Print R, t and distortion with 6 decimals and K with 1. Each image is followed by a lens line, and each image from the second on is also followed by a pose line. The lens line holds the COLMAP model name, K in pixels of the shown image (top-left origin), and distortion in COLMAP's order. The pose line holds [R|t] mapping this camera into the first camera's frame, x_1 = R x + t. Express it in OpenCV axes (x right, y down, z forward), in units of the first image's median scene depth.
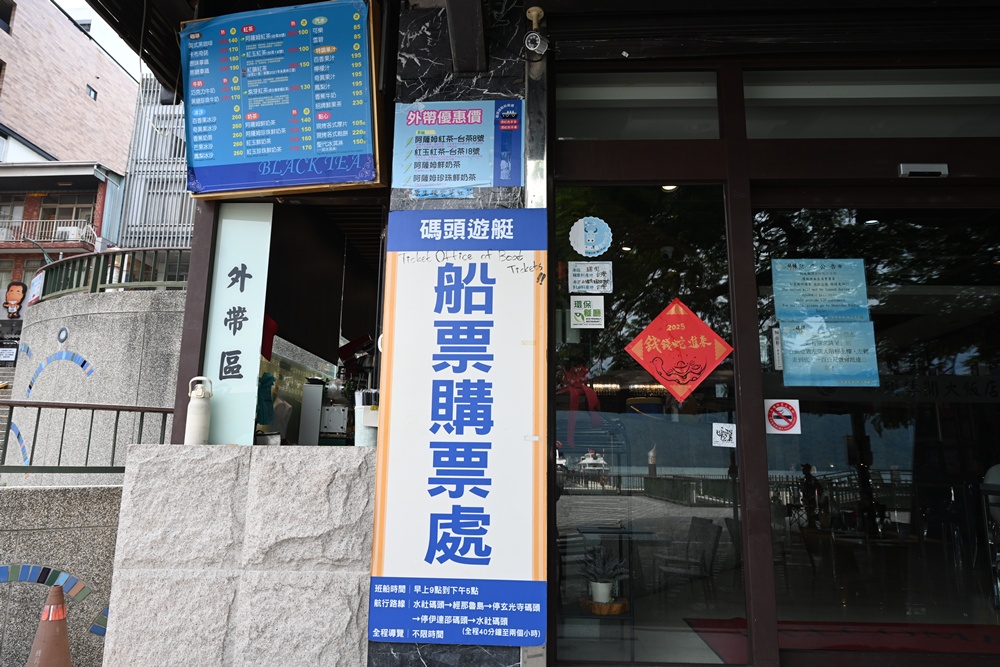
lens RADIAL K [[669.7, 0, 501.5], [0, 669.7, 333.8], [0, 0, 1]] dist [0.006712, 0.003462]
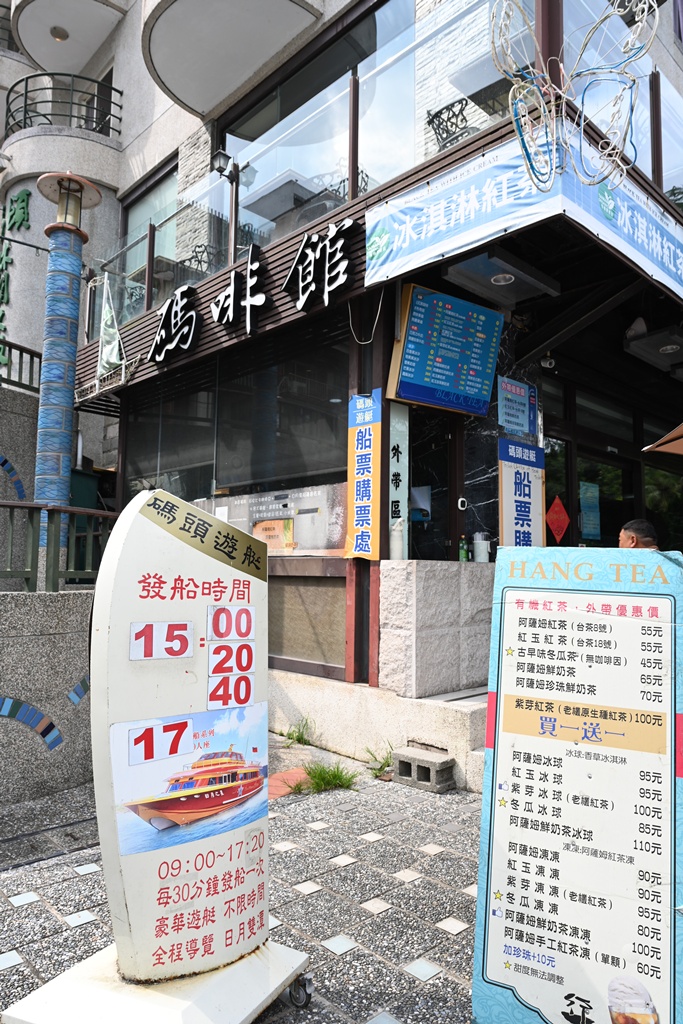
lens RADIAL K [[685.7, 0, 341.1], [0, 685.7, 512.1], [0, 0, 1]] dist [0.006712, 0.003462]
pose [[0.680602, 0.059752, 0.730212, -2.033359], [-0.146910, 0.987557, 0.056118, -0.023256], [-0.717773, -0.145470, 0.680912, -0.012527]]
